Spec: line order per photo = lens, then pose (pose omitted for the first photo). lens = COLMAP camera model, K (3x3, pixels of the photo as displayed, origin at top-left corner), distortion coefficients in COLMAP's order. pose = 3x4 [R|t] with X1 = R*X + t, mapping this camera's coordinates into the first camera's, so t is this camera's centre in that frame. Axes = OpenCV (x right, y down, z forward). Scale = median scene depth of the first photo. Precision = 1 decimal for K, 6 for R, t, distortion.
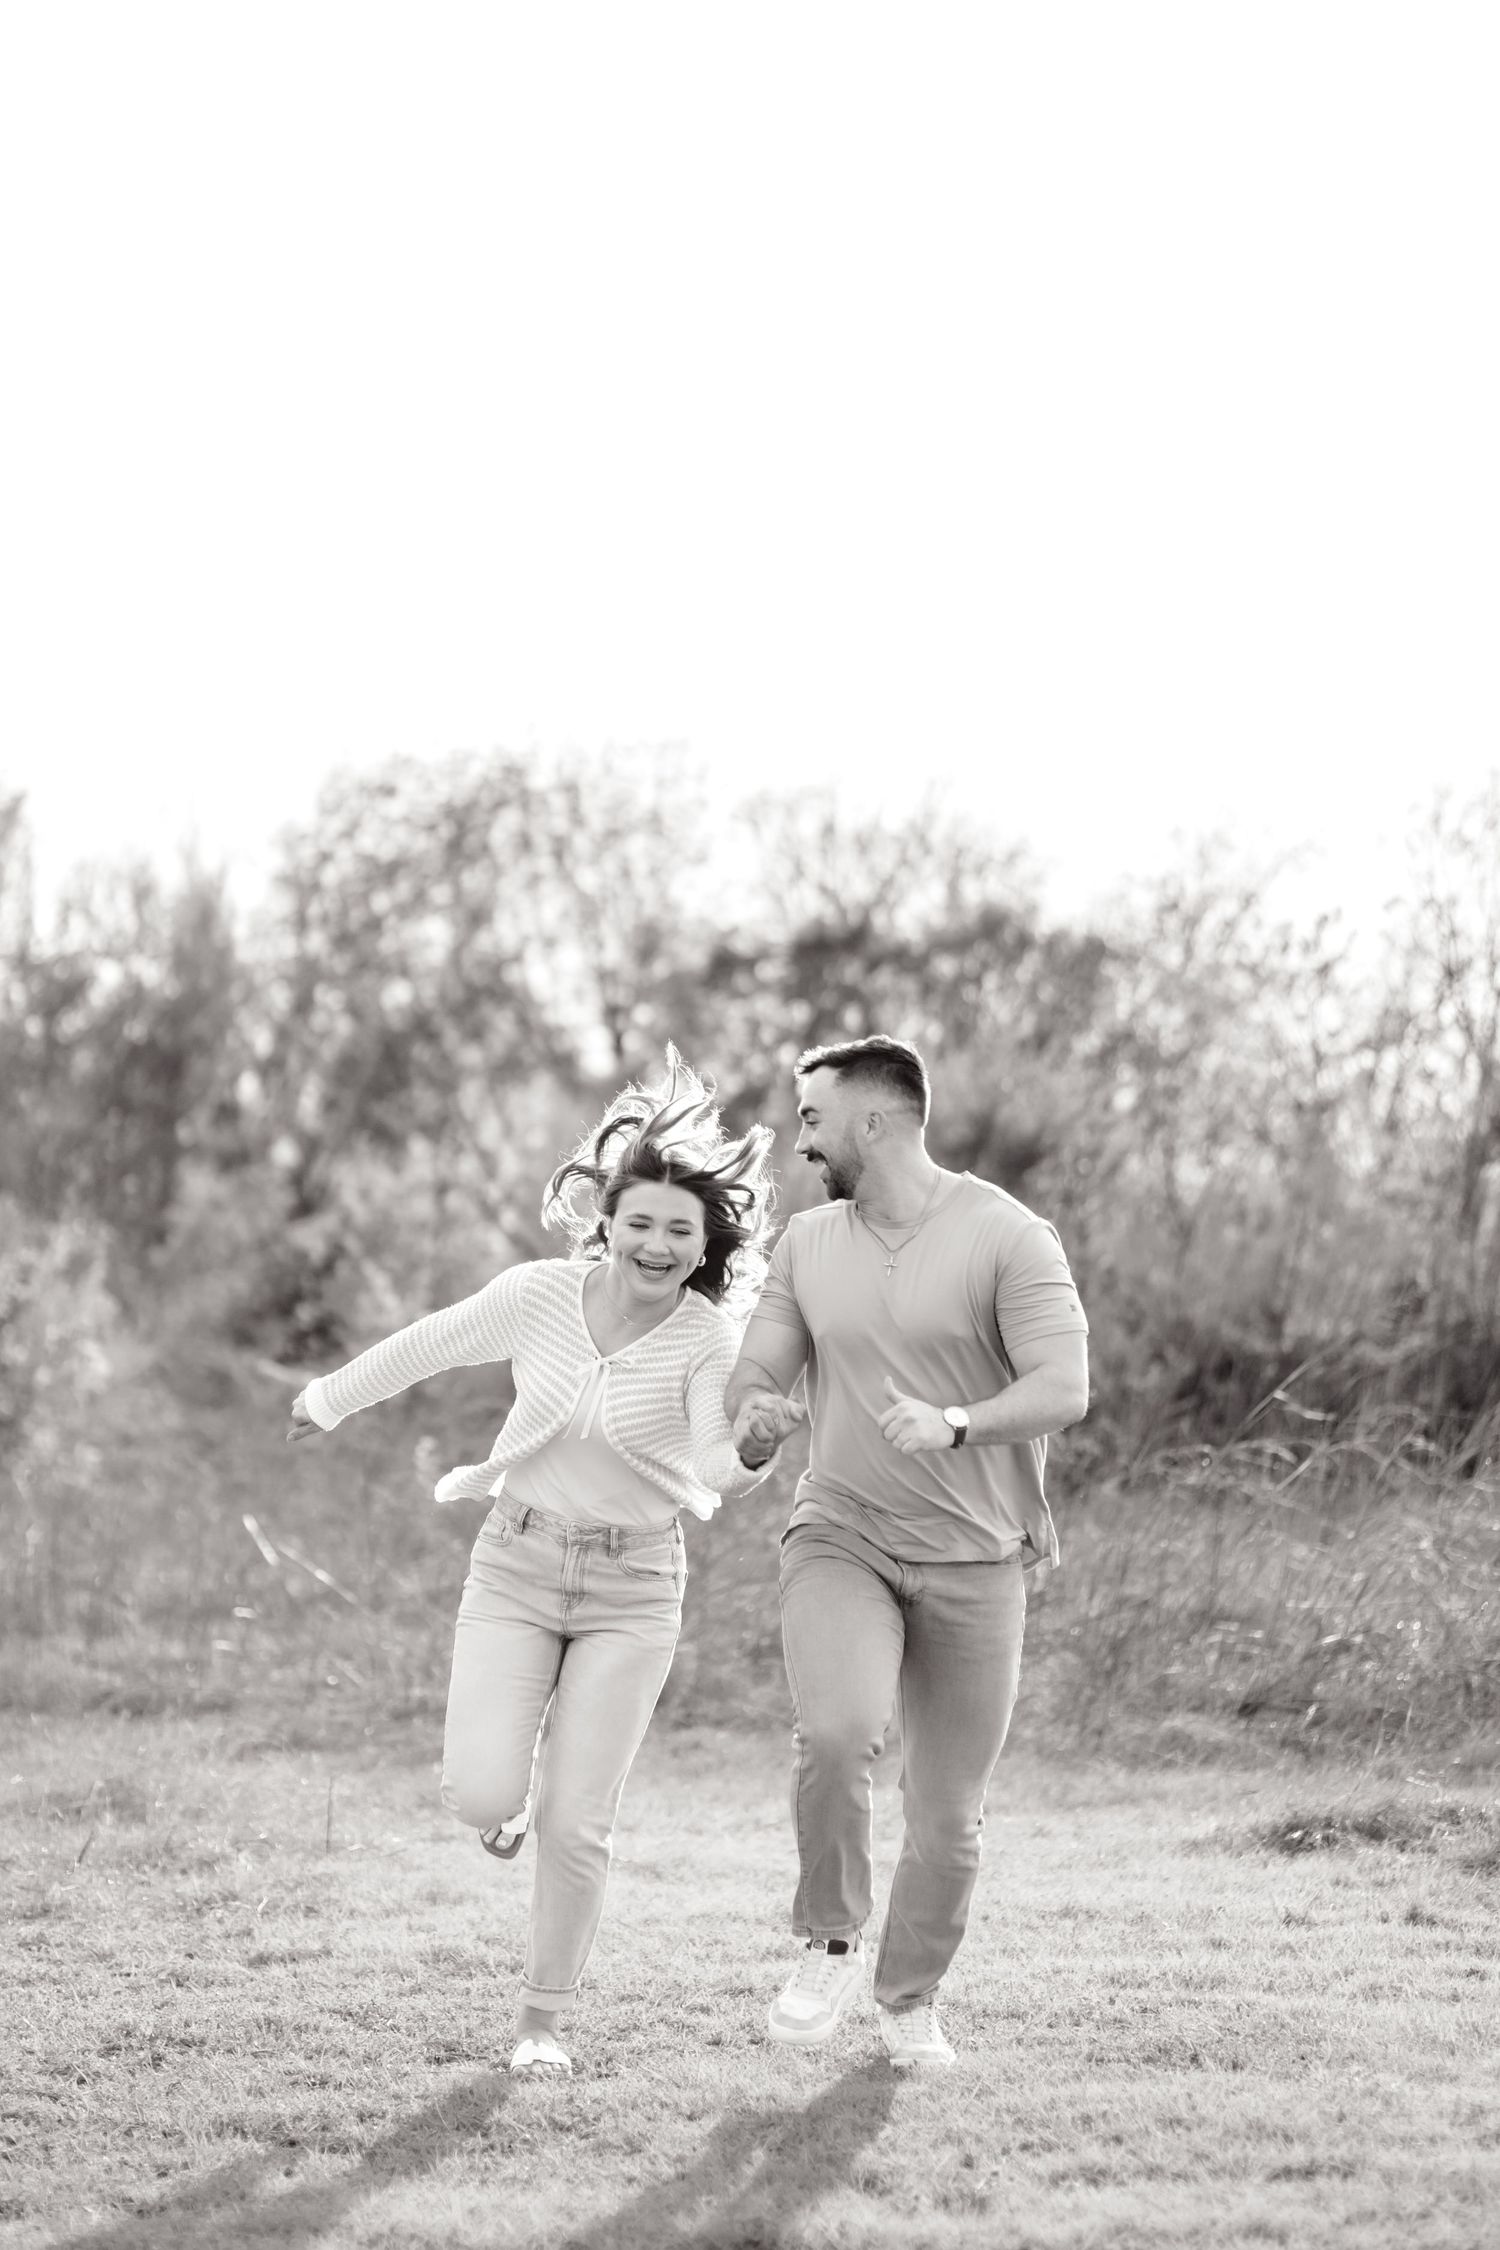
lens RADIAL K [[5610.5, 0, 750.0], [0, 5610.5, 1125.0], [0, 0, 1]] dist [-0.006007, 0.219693]
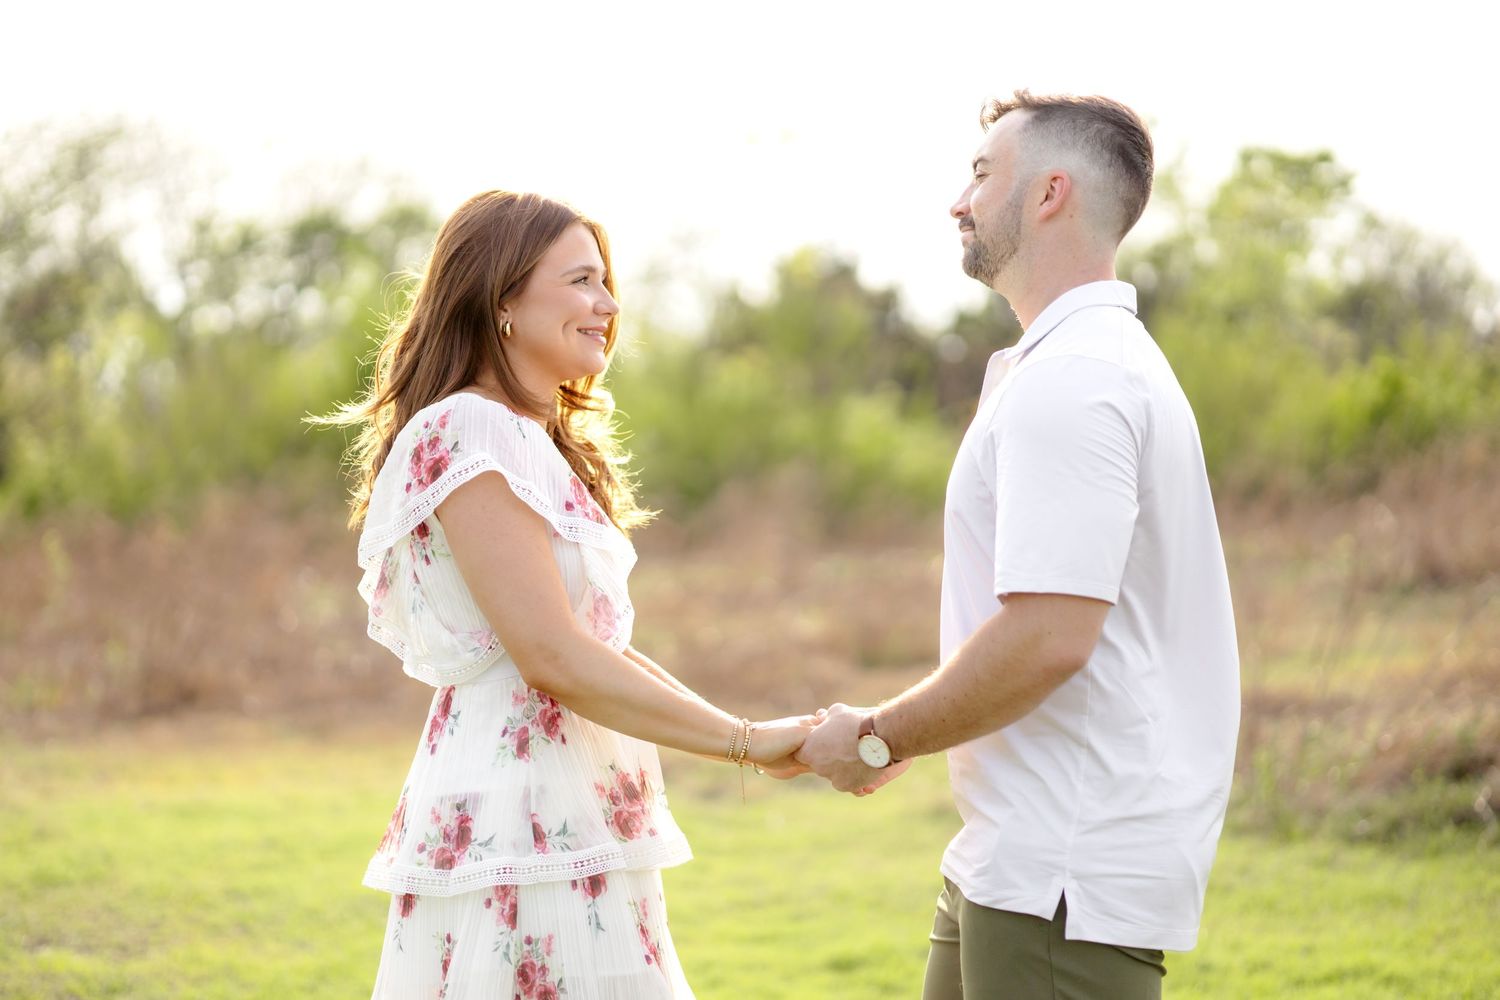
lens RADIAL K [[3725.1, 0, 750.0], [0, 3725.1, 500.0], [0, 0, 1]] dist [-0.092912, -0.747995]
pose [[0.989664, -0.015223, 0.142593, -0.015673], [0.008770, 0.998913, 0.045776, -0.001424], [-0.143135, -0.044052, 0.988722, -0.100543]]
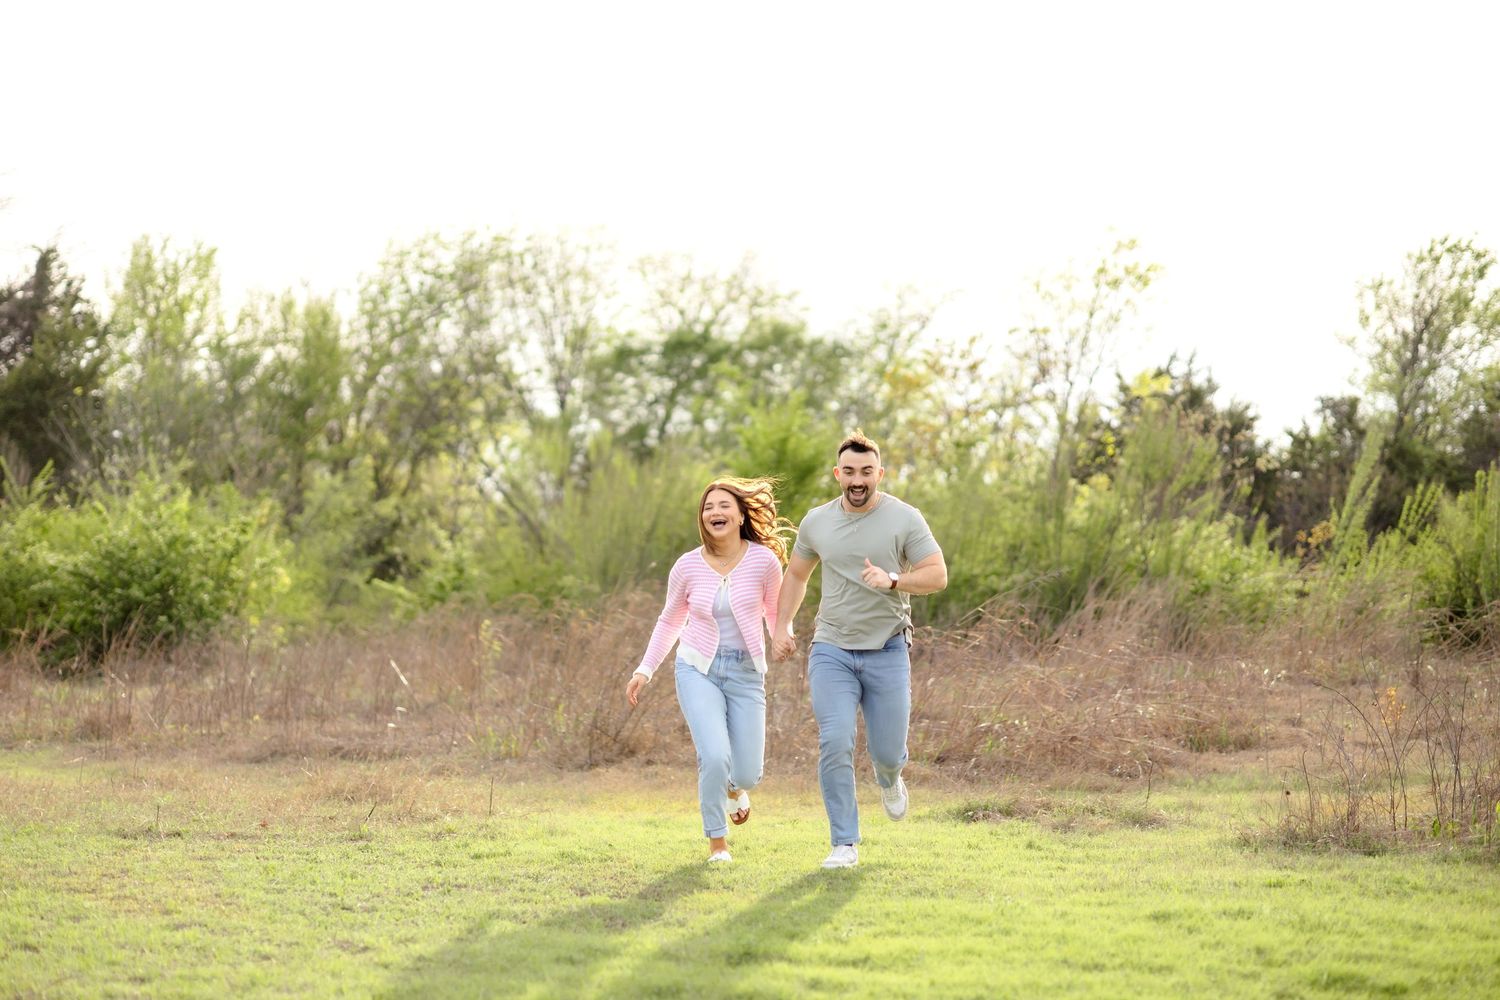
lens RADIAL K [[3740.4, 0, 750.0], [0, 3740.4, 500.0], [0, 0, 1]] dist [-0.006007, 0.219693]
pose [[0.998601, 0.014532, 0.050849, -0.024634], [-0.015331, 0.999765, 0.015348, -0.002239], [-0.050614, -0.016106, 0.998588, -0.159635]]
